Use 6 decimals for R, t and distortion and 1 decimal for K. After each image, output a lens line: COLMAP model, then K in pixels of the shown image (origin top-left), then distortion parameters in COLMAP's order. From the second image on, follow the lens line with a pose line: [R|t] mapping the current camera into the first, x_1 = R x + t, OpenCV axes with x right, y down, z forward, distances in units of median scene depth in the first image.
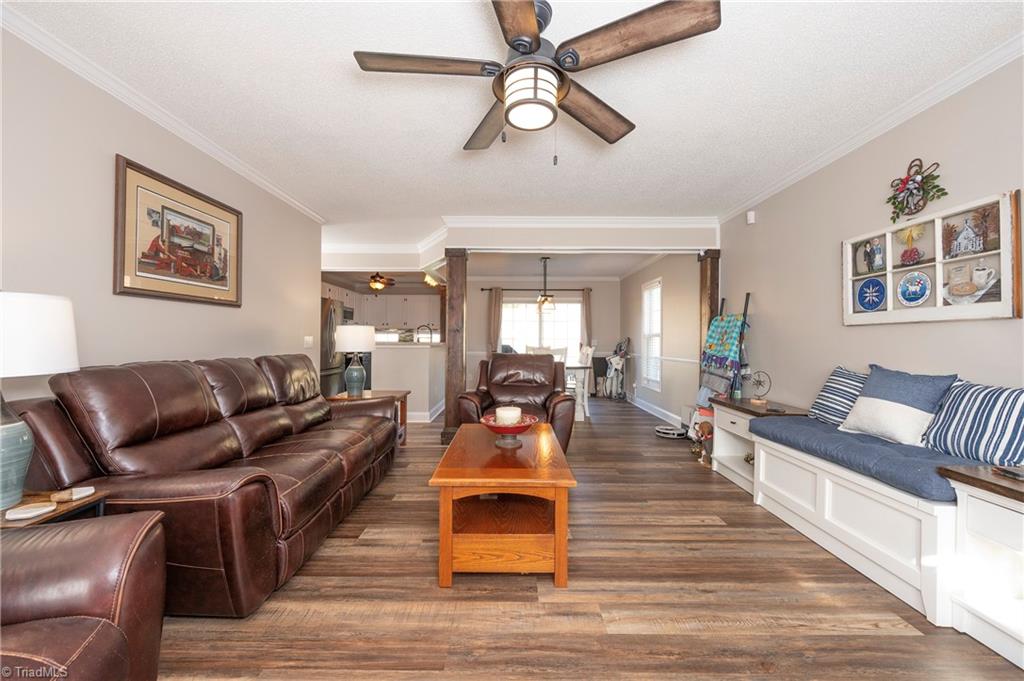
lens RADIAL K [[408.1, 0, 511.6], [0, 408.1, 341.4], [0, 0, 1]] dist [0.004742, 0.001258]
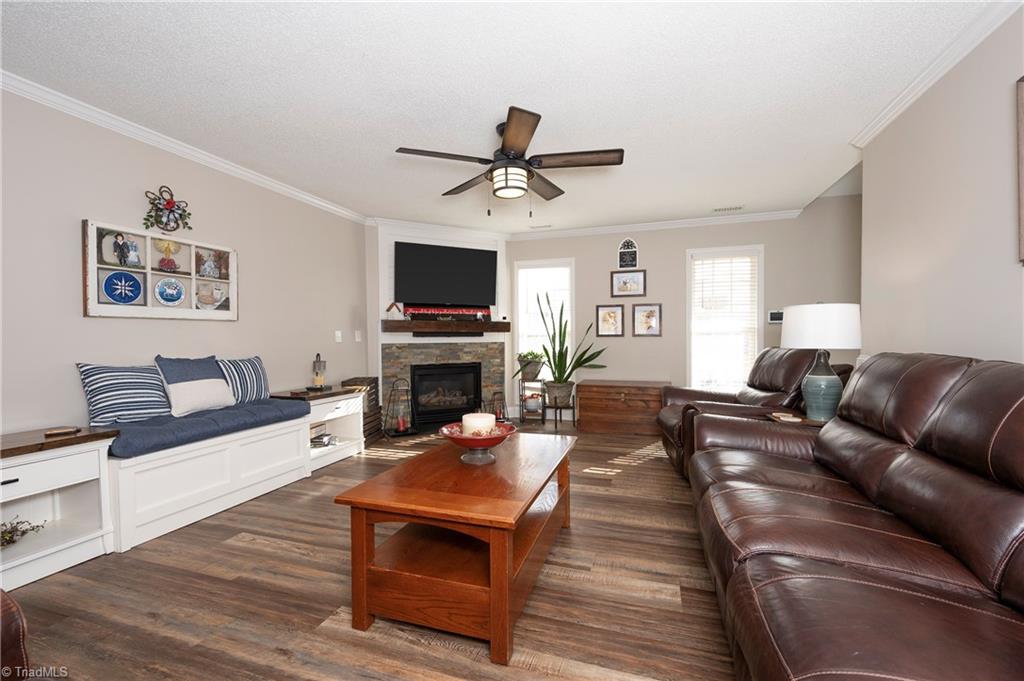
lens RADIAL K [[408.1, 0, 448.5], [0, 408.1, 331.8], [0, 0, 1]] dist [0.004742, 0.001258]
pose [[-0.890815, -0.006400, 0.454320, -0.326223], [-0.006766, 0.999977, 0.000819, -0.014115], [-0.454315, -0.002344, -0.890838, 1.701447]]
